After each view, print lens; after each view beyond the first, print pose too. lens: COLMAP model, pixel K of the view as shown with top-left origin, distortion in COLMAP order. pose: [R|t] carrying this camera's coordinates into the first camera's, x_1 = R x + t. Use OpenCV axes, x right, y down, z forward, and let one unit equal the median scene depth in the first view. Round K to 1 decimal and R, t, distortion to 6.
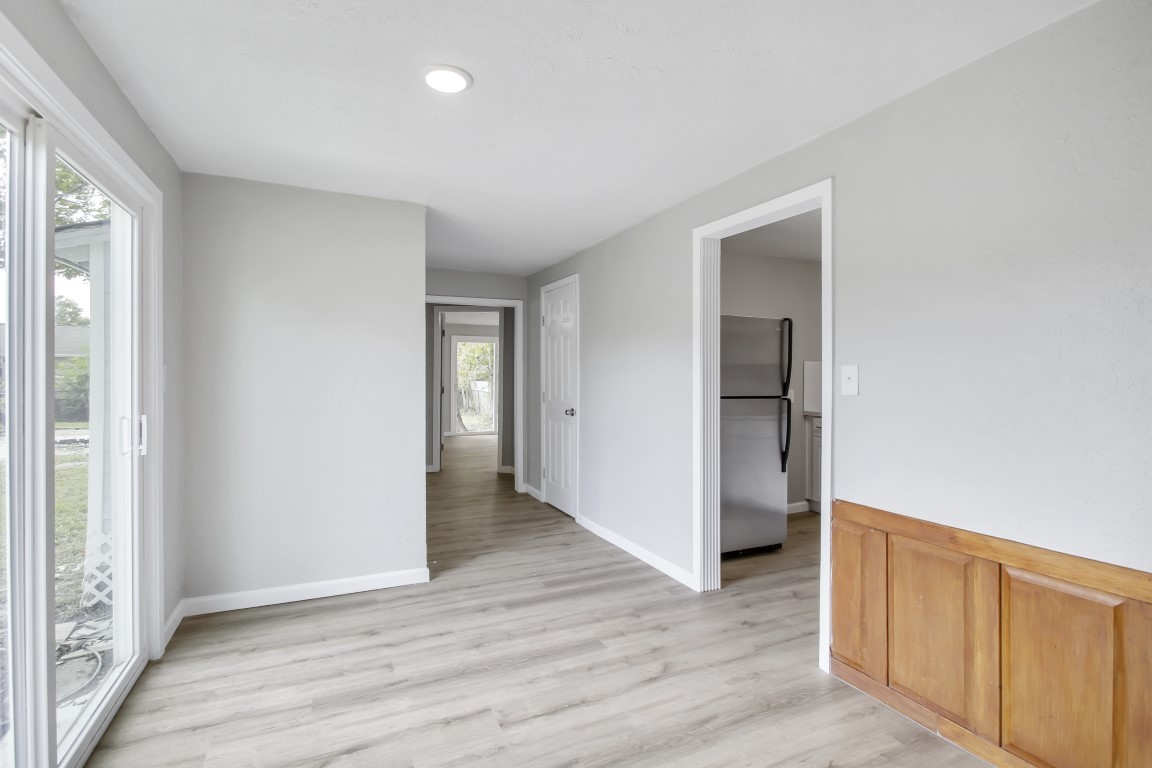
lens RADIAL K [[551.1, 0, 577.0], [0, 551.1, 379.3], [0, 0, 1]] dist [0.000203, -0.000830]
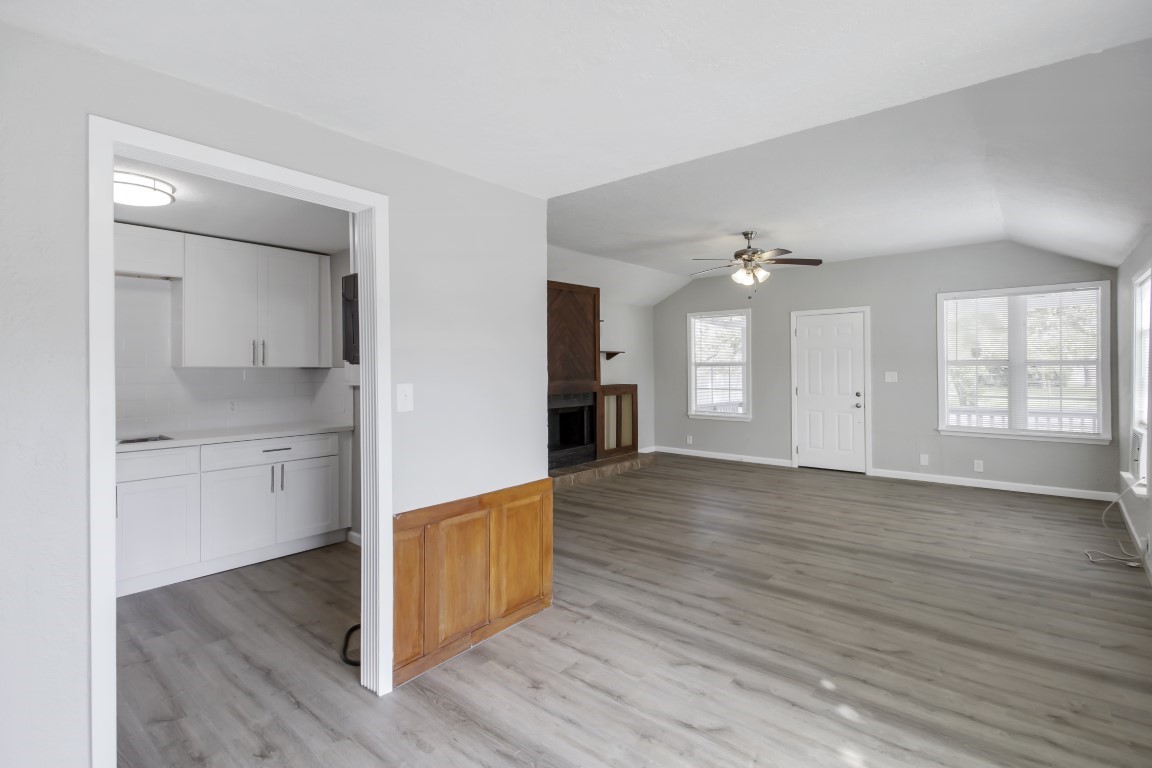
lens RADIAL K [[551.1, 0, 577.9], [0, 551.1, 372.0], [0, 0, 1]] dist [0.000203, -0.000830]
pose [[-0.441644, -0.004886, 0.897177, -0.621171], [0.010855, 0.999883, 0.010788, -0.056687], [-0.897125, 0.014504, -0.441539, 1.189801]]
